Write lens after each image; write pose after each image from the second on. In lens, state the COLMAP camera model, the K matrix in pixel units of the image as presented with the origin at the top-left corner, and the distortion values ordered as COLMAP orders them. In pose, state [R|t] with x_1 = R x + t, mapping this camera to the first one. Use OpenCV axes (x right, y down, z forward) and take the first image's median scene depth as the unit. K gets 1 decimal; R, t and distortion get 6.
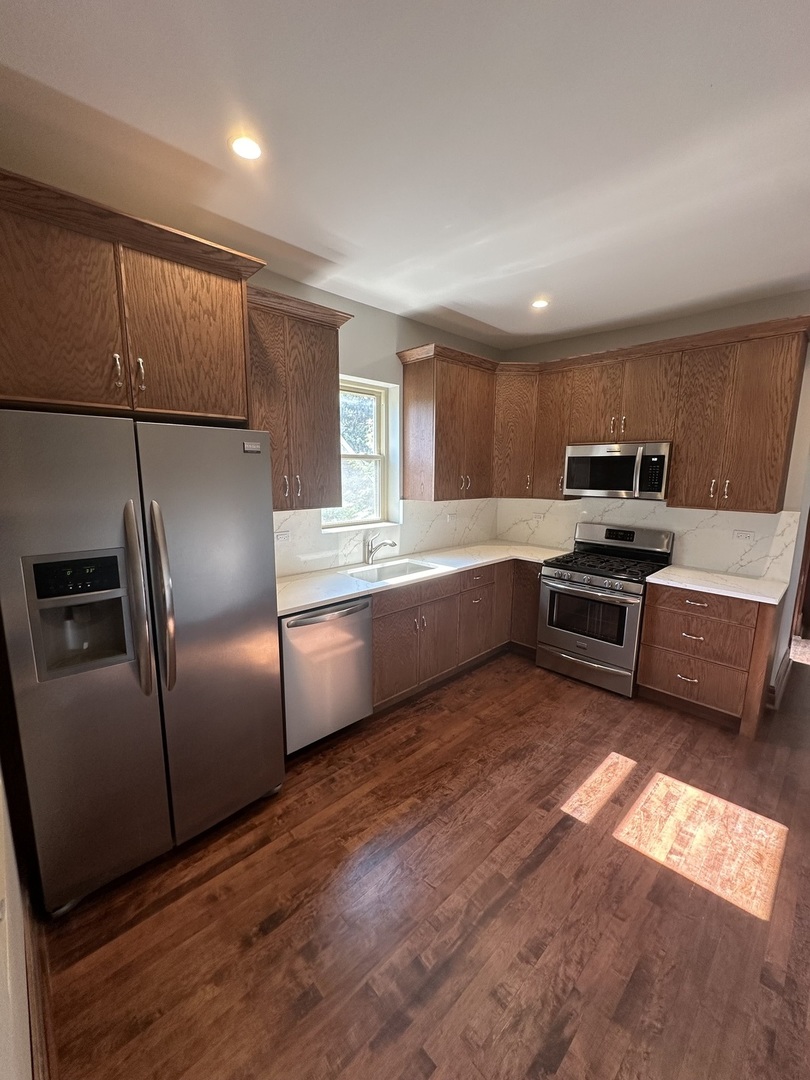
lens RADIAL K [[432.3, 0, 406.3], [0, 432.3, 541.3], [0, 0, 1]] dist [-0.000990, -0.000018]
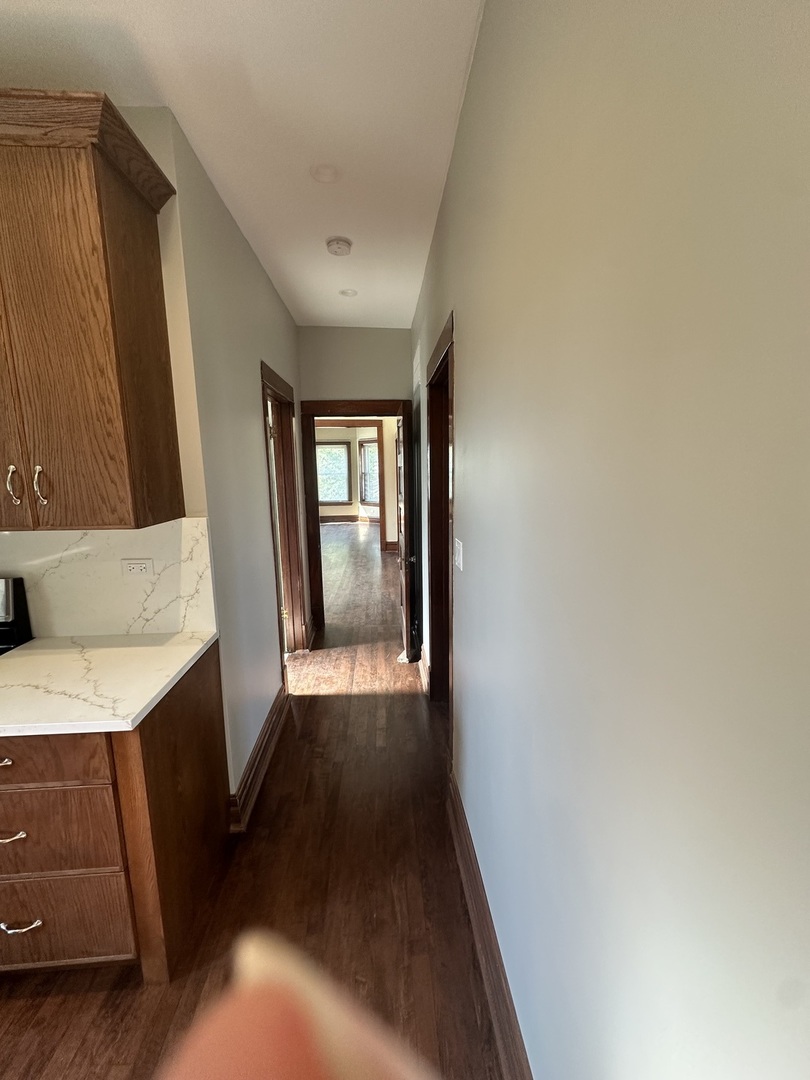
lens RADIAL K [[432.3, 0, 408.1], [0, 432.3, 537.2], [0, 0, 1]] dist [-0.000990, -0.000018]
pose [[0.644829, -0.137574, 0.751844, 0.676564], [0.139215, 0.988354, 0.061452, -0.041751], [-0.751542, 0.065042, 0.656472, 0.428947]]
